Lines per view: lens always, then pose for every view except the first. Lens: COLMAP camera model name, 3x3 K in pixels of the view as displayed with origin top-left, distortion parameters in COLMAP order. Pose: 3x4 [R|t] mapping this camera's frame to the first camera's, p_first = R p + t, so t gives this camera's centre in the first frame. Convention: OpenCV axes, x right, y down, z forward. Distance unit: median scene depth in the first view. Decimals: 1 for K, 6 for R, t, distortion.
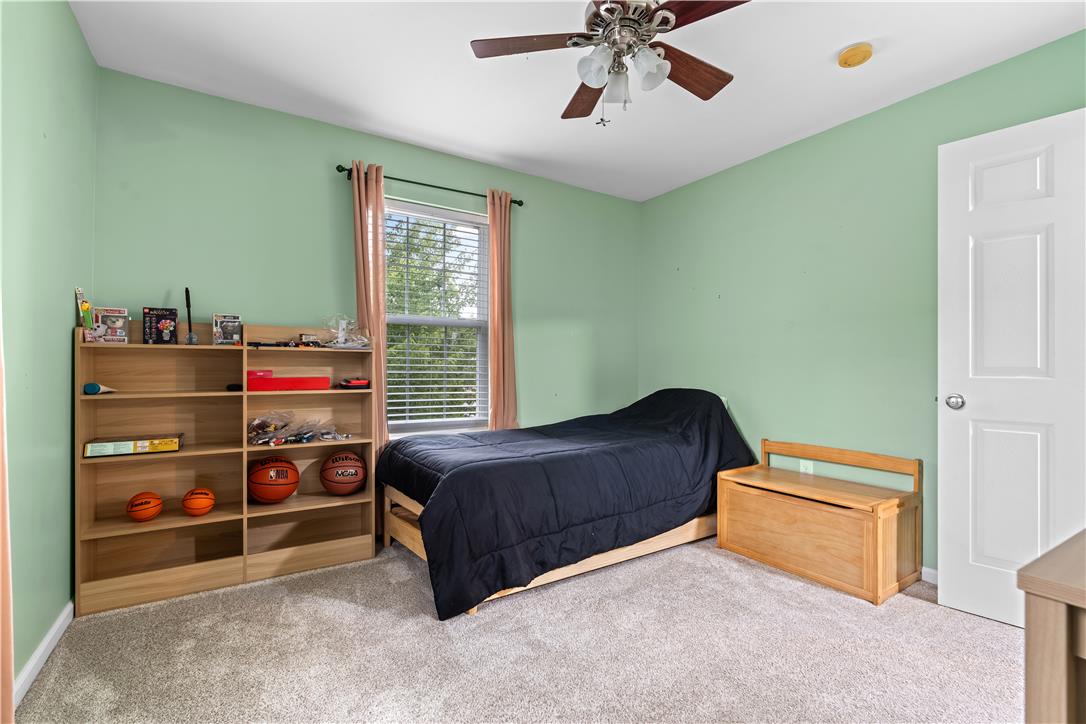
lens RADIAL K [[488.9, 0, 542.0], [0, 488.9, 363.6], [0, 0, 1]] dist [-0.004566, -0.000450]
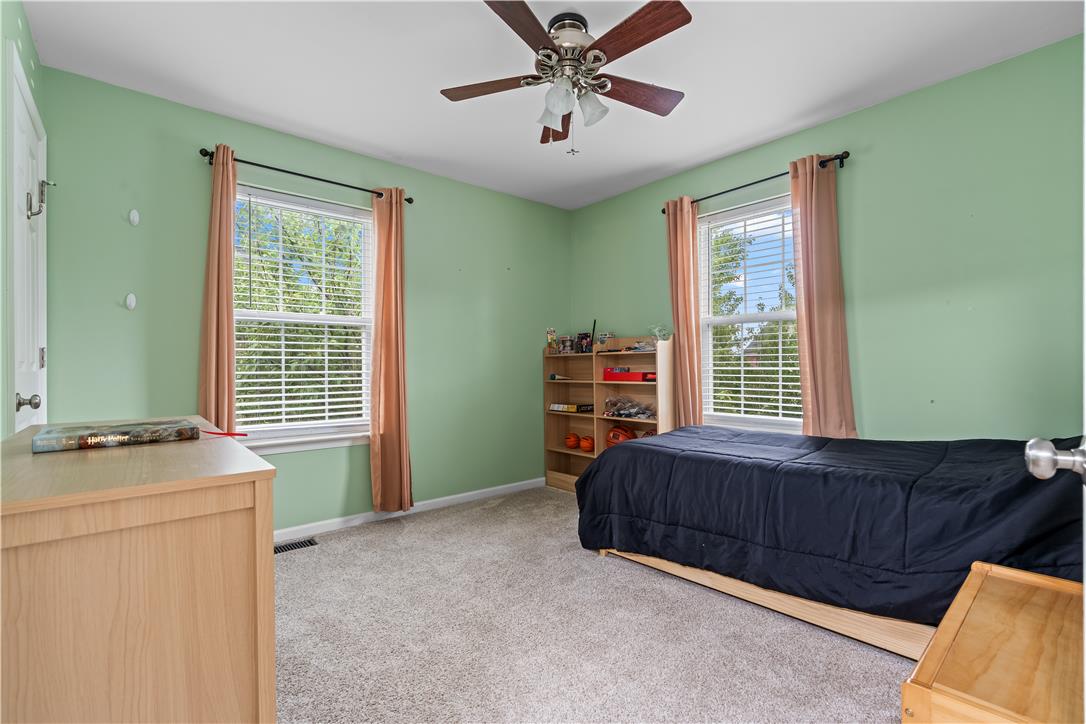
lens RADIAL K [[488.9, 0, 543.6], [0, 488.9, 365.6], [0, 0, 1]] dist [-0.004566, -0.000450]
pose [[0.151964, -0.009283, -0.988342, 1.022213], [0.017237, 0.999829, -0.006741, 0.015706], [0.988236, -0.016012, 0.152098, 0.608850]]
